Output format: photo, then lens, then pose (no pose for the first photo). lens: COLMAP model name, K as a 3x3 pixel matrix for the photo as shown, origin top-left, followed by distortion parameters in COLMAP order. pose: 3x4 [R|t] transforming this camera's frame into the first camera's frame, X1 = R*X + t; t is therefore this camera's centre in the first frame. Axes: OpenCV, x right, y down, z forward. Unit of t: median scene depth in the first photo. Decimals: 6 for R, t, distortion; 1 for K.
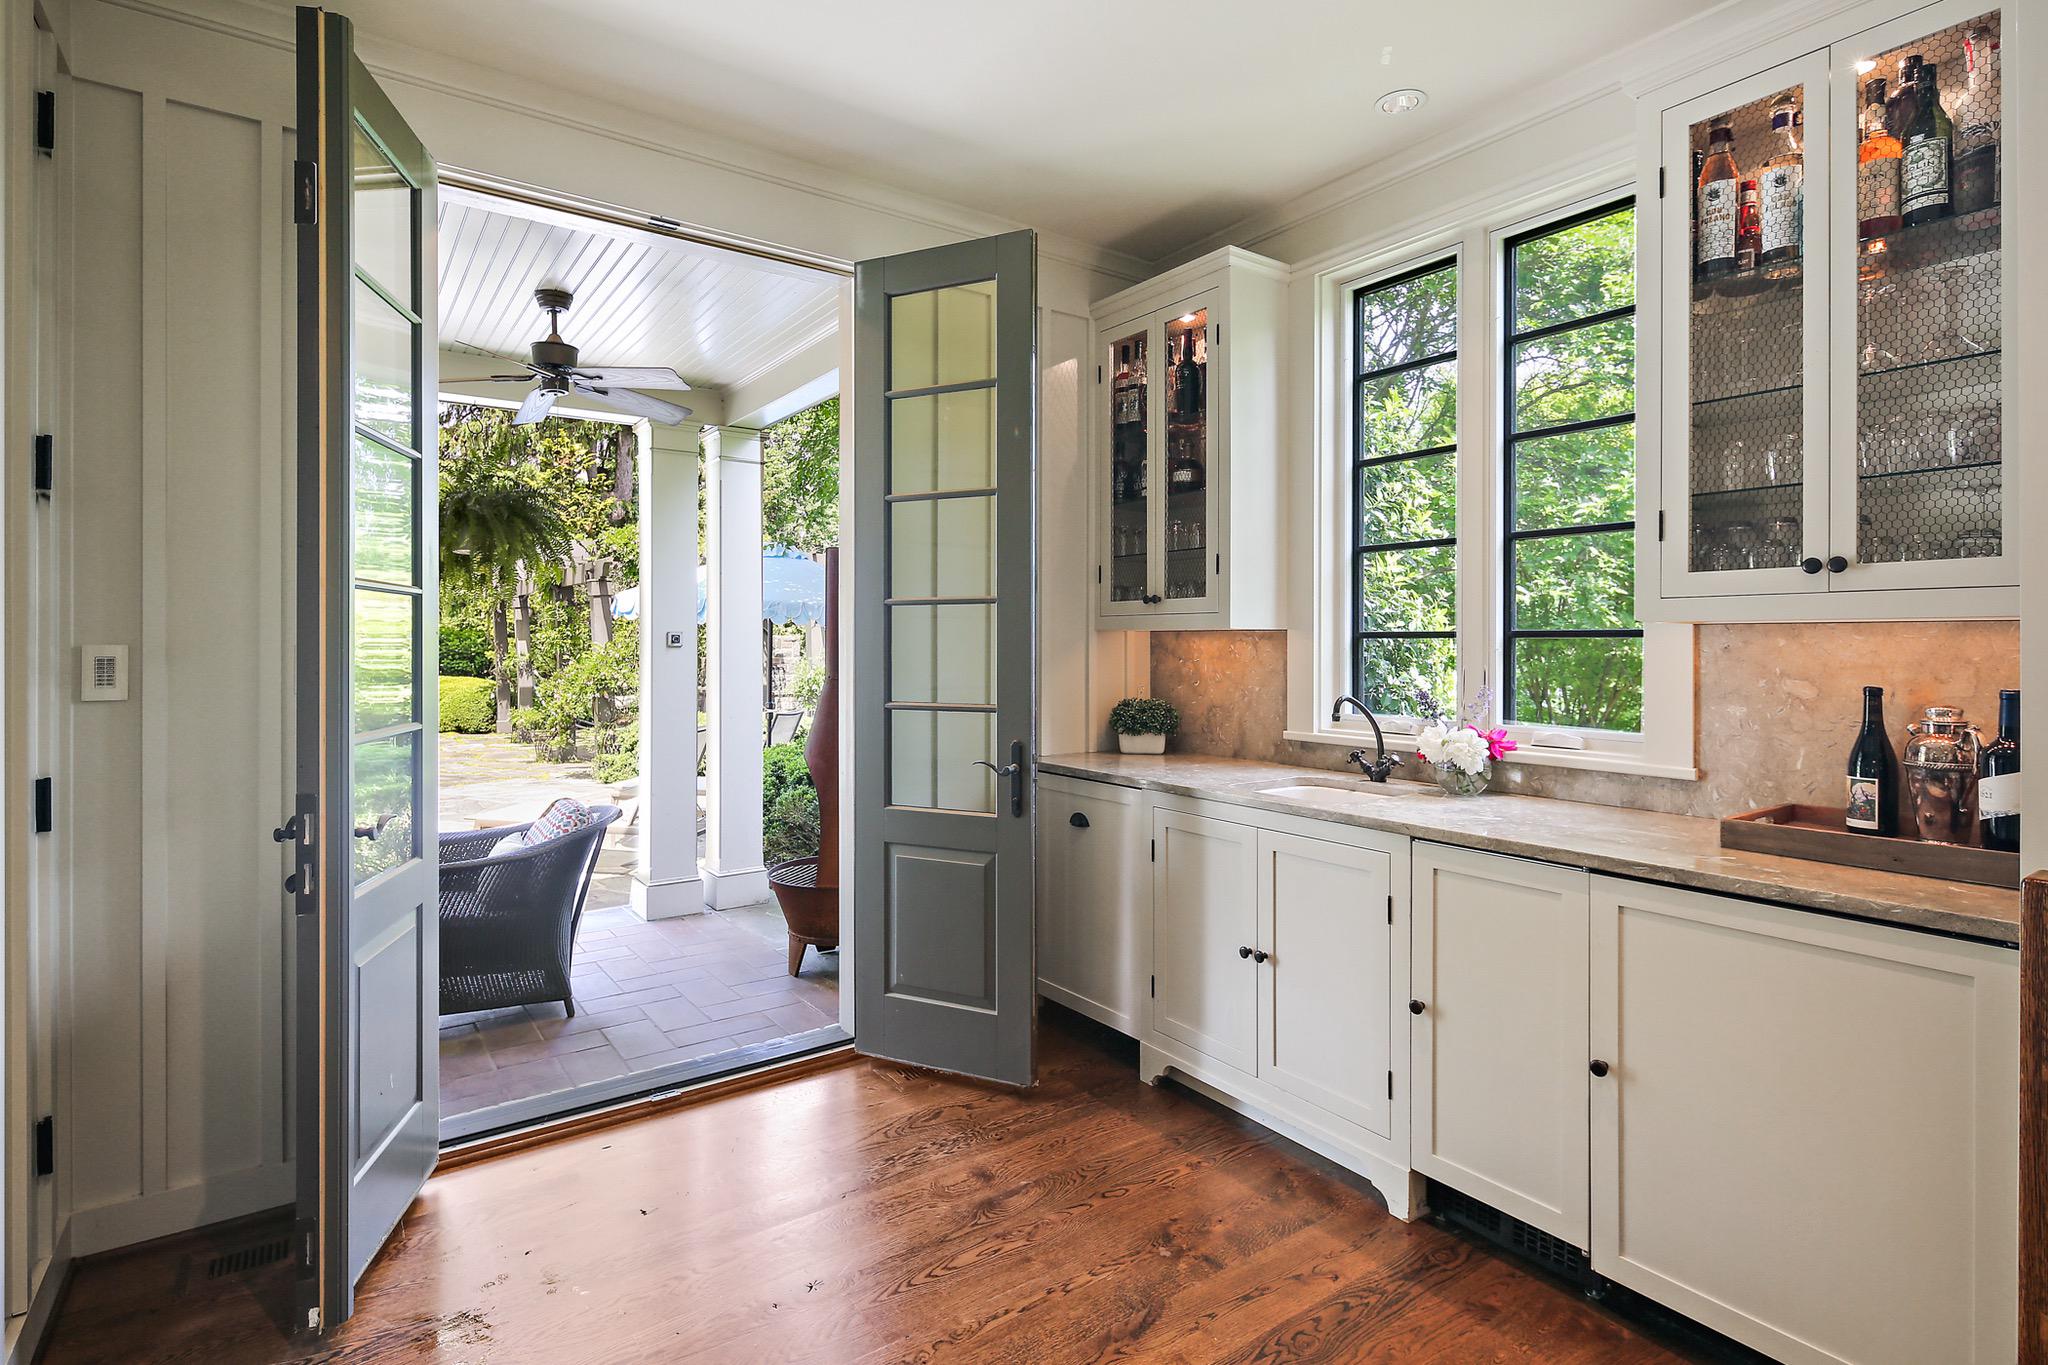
lens RADIAL K [[997.7, 0, 998.7], [0, 997.7, 638.7], [0, 0, 1]] dist [-0.001835, -0.001615]
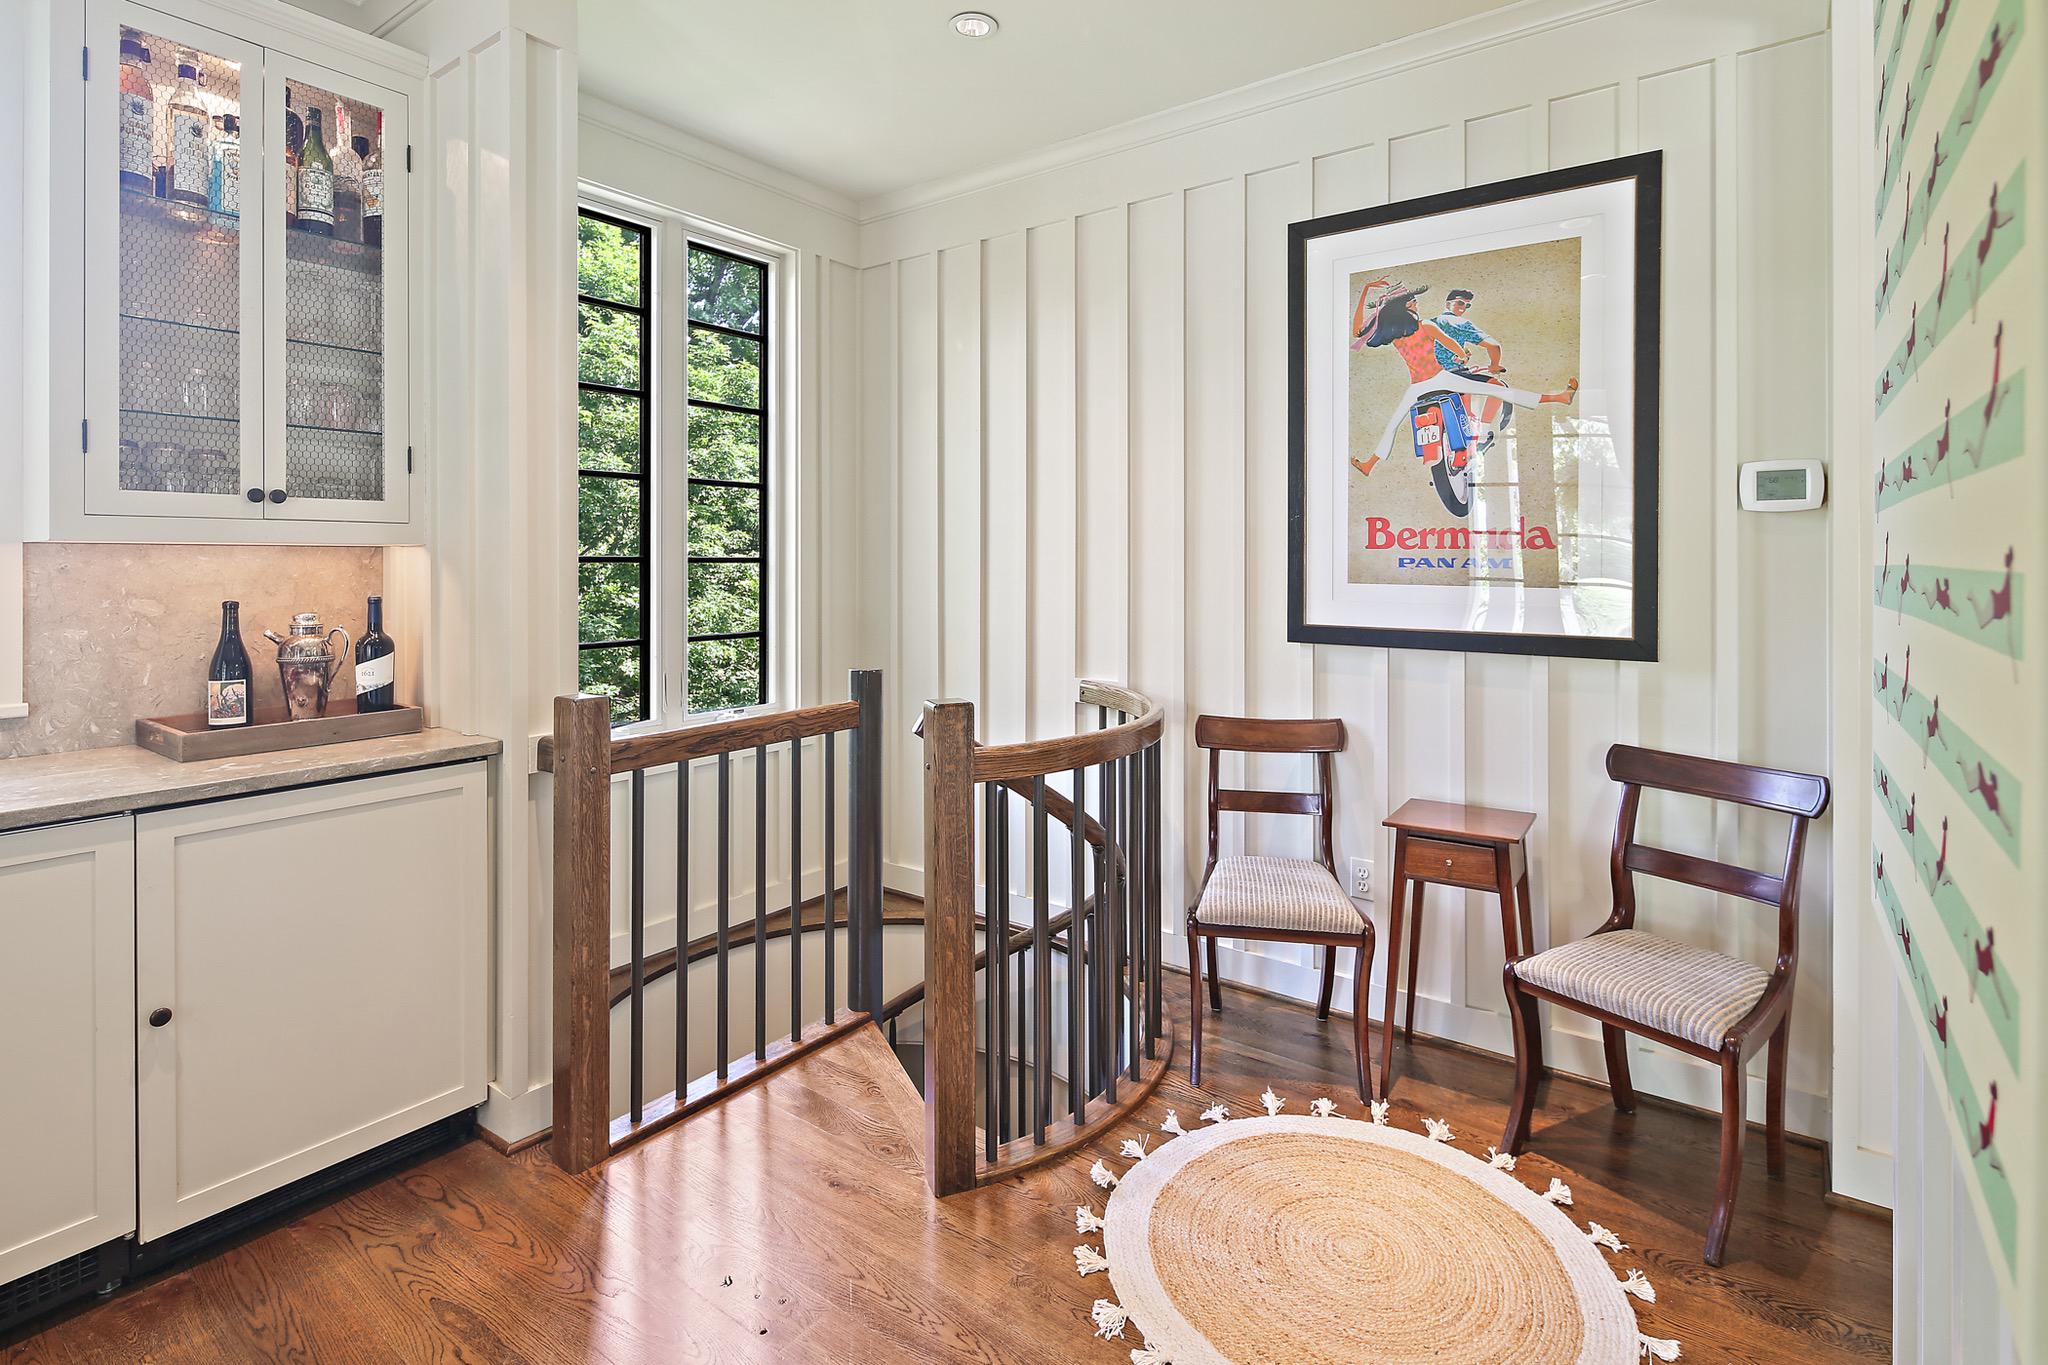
lens RADIAL K [[997.7, 0, 984.7], [0, 997.7, 575.0], [0, 0, 1]] dist [-0.001835, -0.001615]
pose [[-0.316576, -0.006142, 0.948547, -0.507659], [-0.002261, 0.999981, 0.005720, 0.009070], [-0.948564, -0.000334, -0.316584, 0.545511]]
